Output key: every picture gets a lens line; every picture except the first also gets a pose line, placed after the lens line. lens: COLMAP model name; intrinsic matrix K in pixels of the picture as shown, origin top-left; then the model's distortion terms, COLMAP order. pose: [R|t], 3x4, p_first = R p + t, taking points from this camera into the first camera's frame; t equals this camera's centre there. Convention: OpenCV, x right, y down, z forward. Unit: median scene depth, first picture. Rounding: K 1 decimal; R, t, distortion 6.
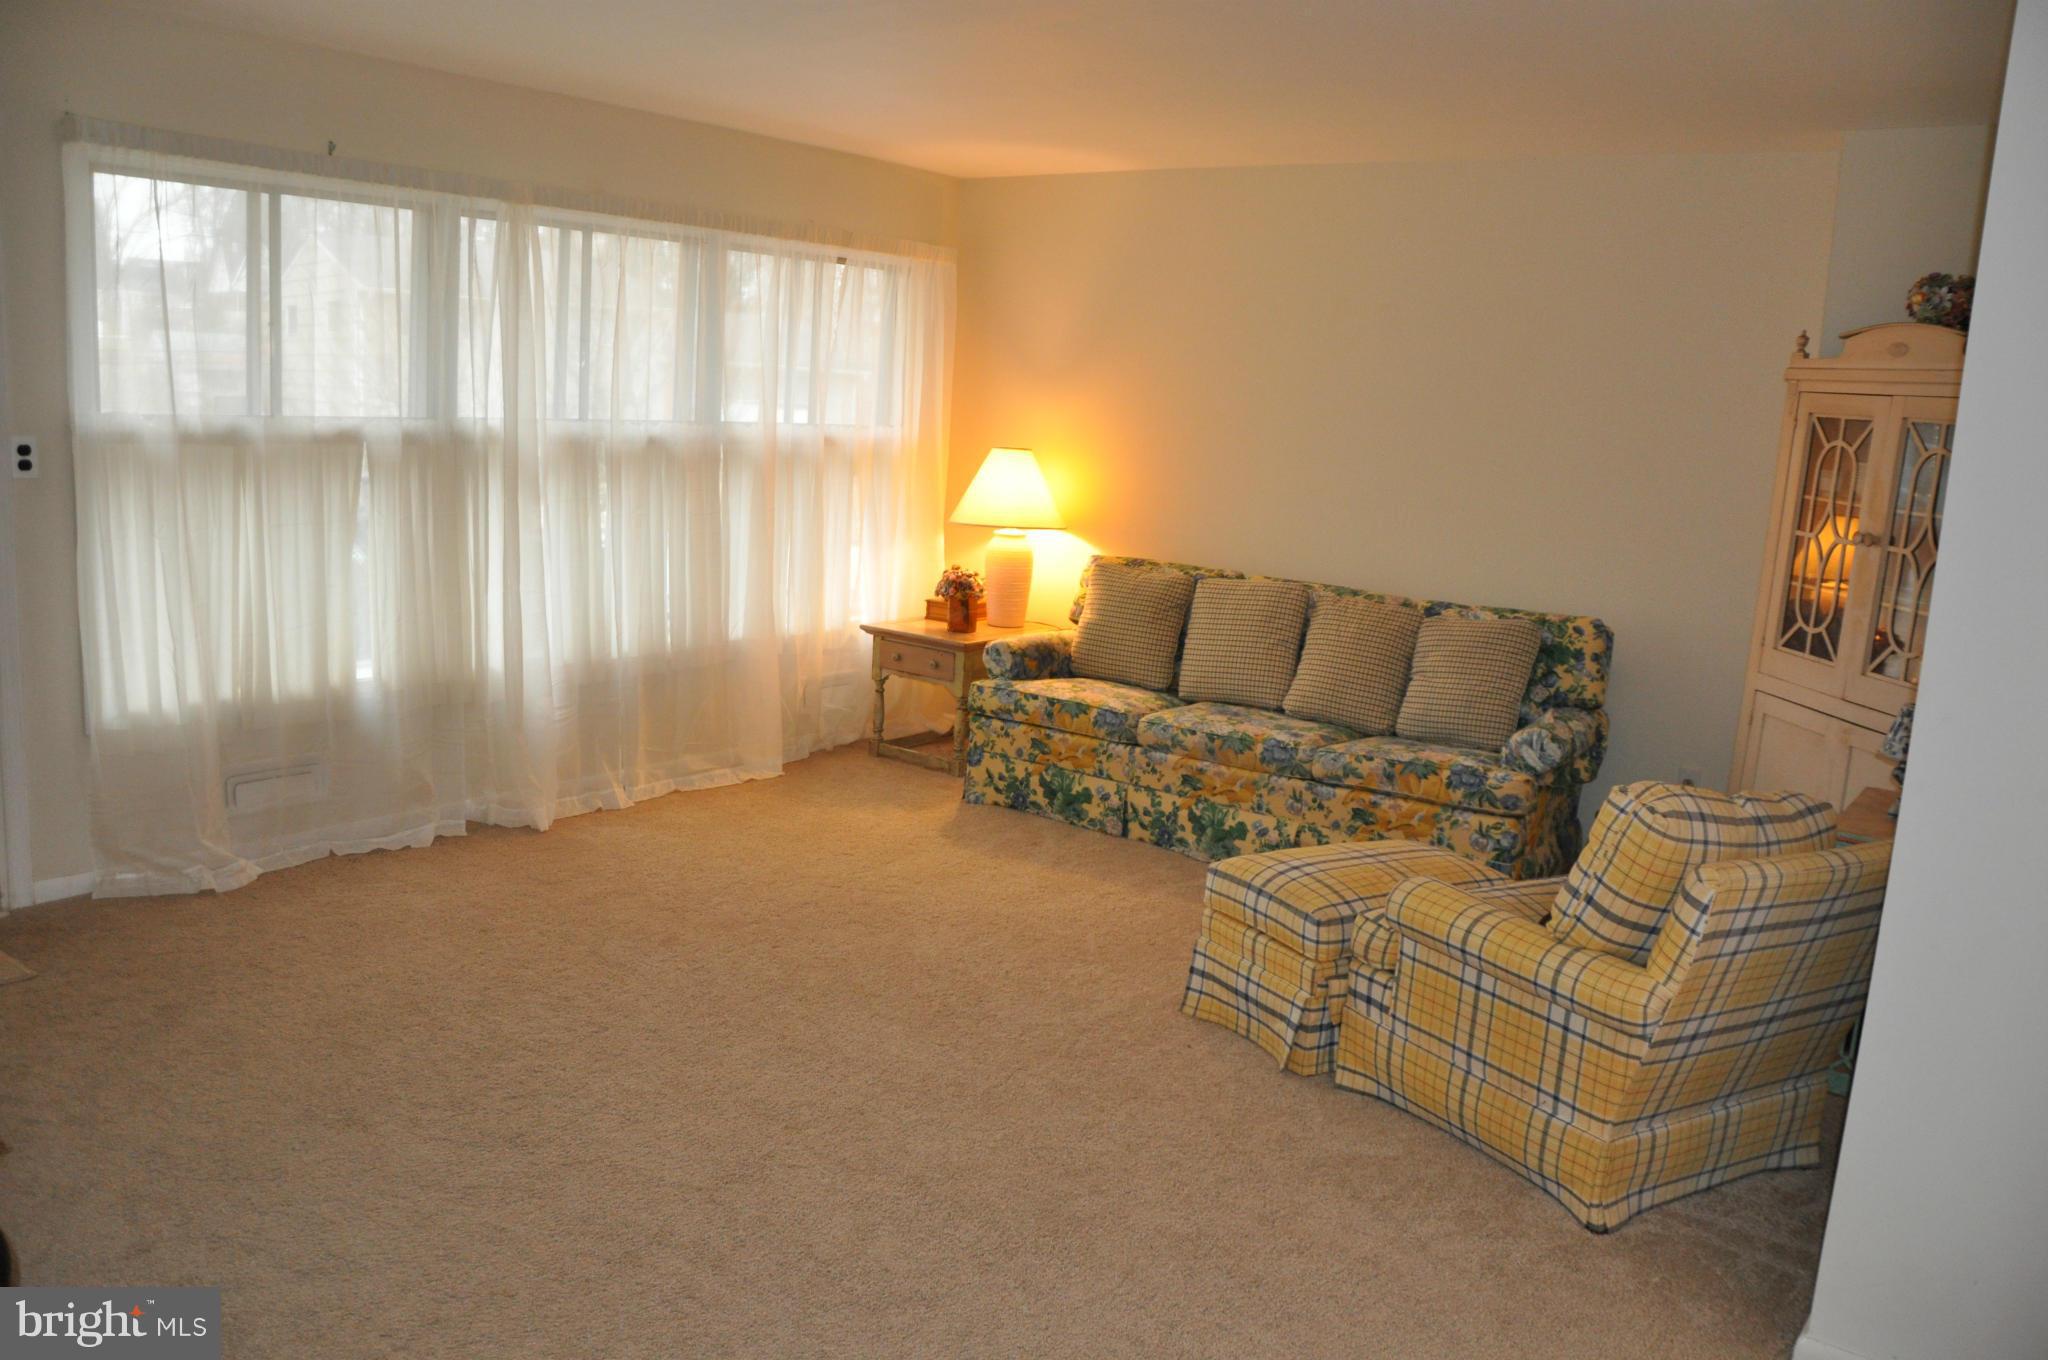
lens RADIAL K [[1635.6, 0, 1030.4], [0, 1635.6, 683.0], [0, 0, 1]] dist [-0.078549, -0.001322]
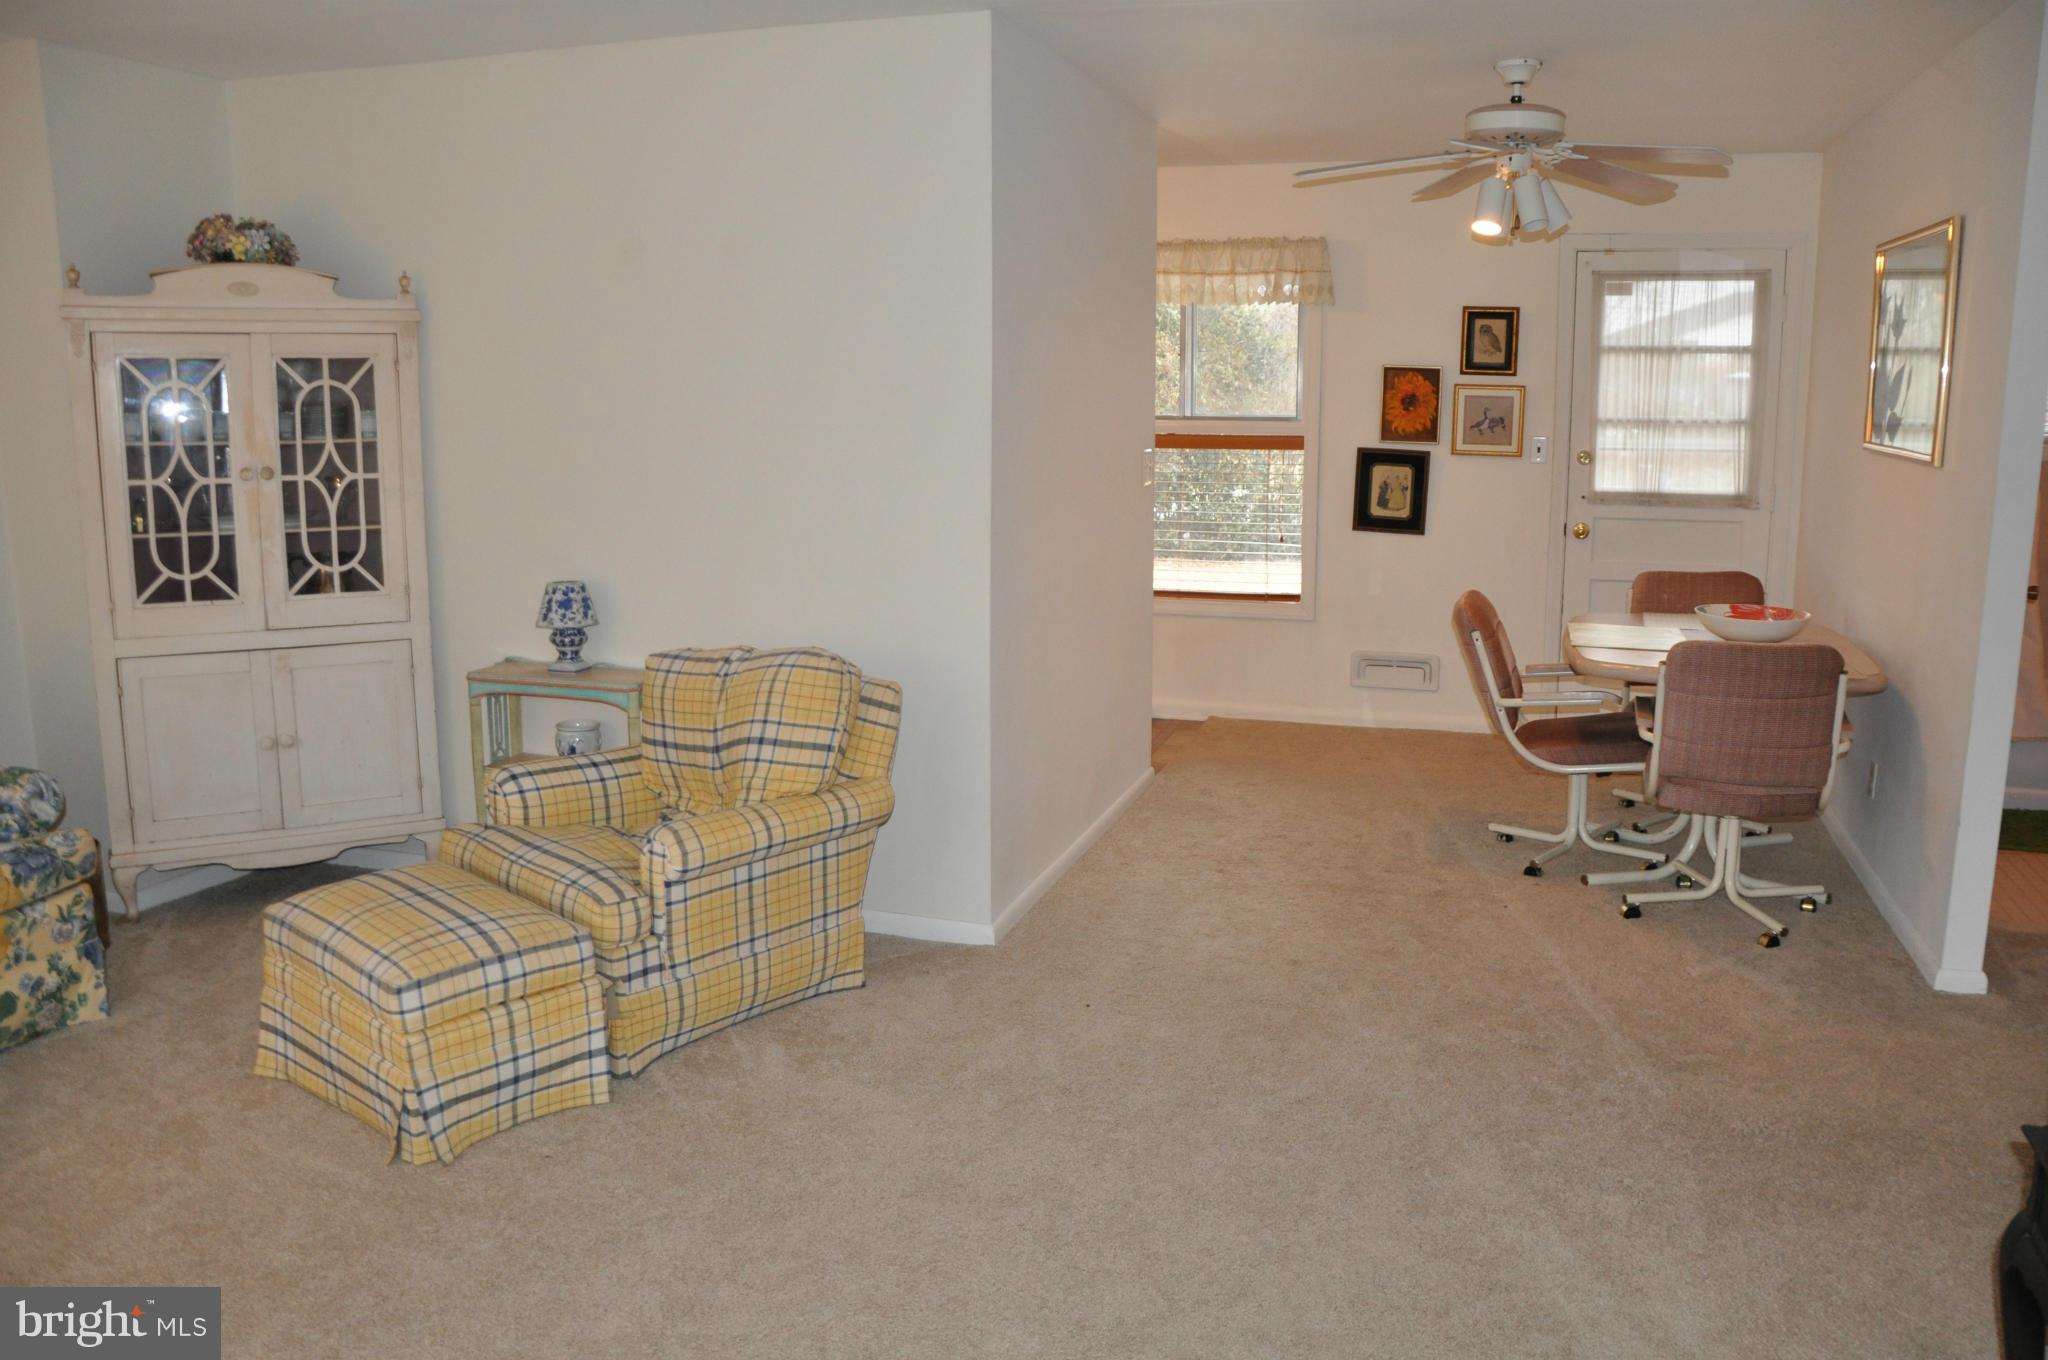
lens RADIAL K [[1667.7, 0, 1071.4], [0, 1667.7, 661.3], [0, 0, 1]] dist [-0.138714, 0.092528]
pose [[-0.351363, -0.223786, 0.909100, -0.509979], [0.140082, 0.947517, 0.287384, -0.160857], [-0.925700, 0.228325, -0.301574, 0.683130]]
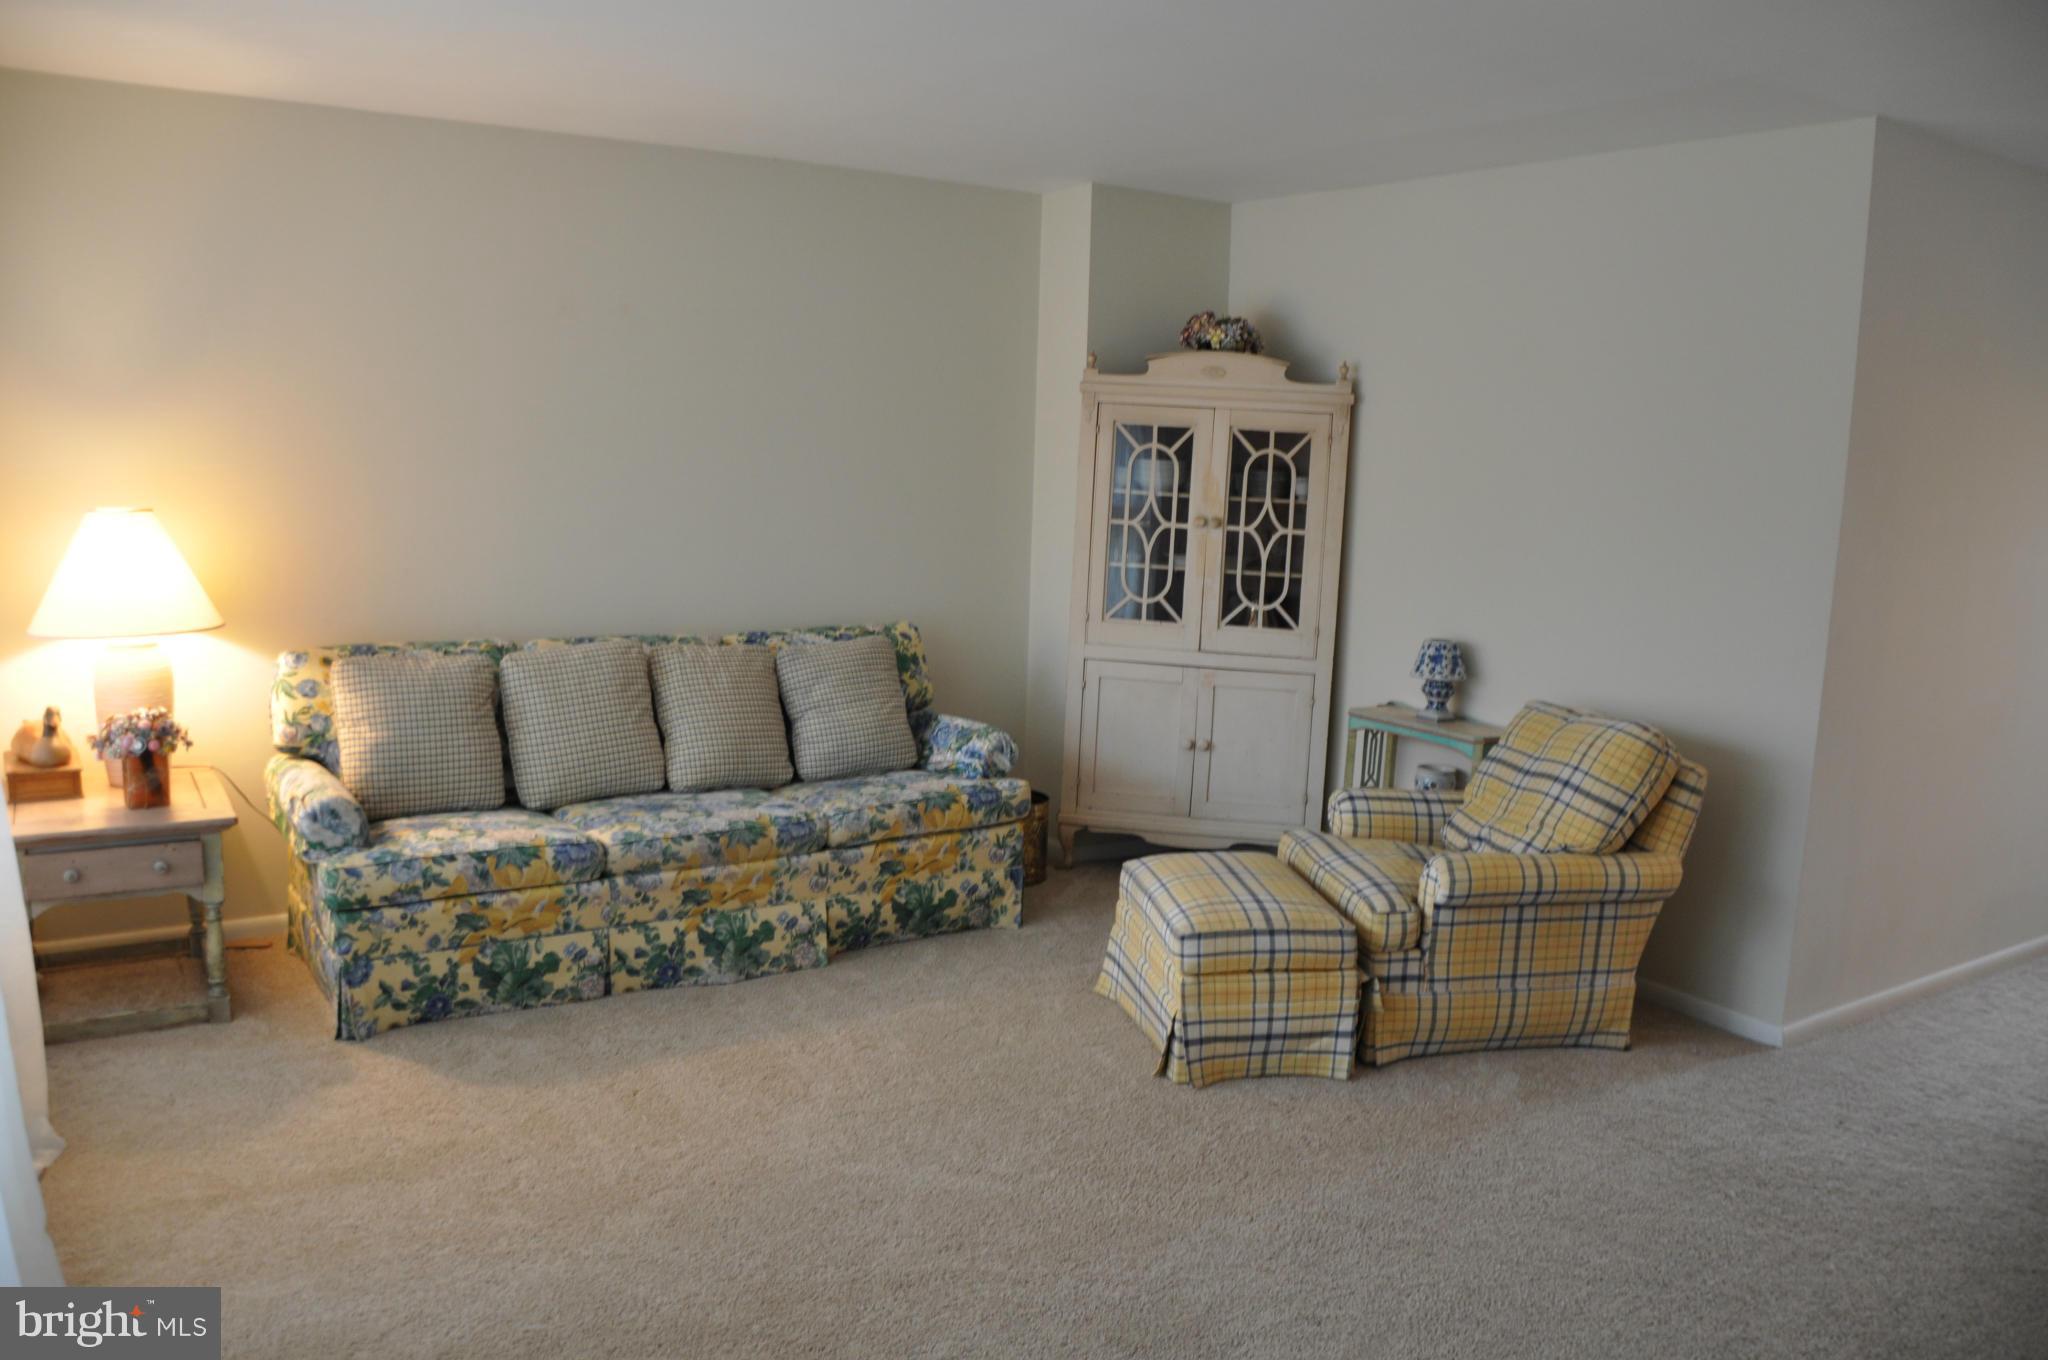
lens RADIAL K [[1667.7, 0, 1012.8], [0, 1667.7, 667.8], [0, 0, 1]] dist [-0.138714, 0.092528]
pose [[0.322740, -0.179456, 0.929319, -0.608489], [0.148282, 0.979323, 0.137616, -0.144287], [-0.934800, 0.093387, 0.342677, 0.563963]]
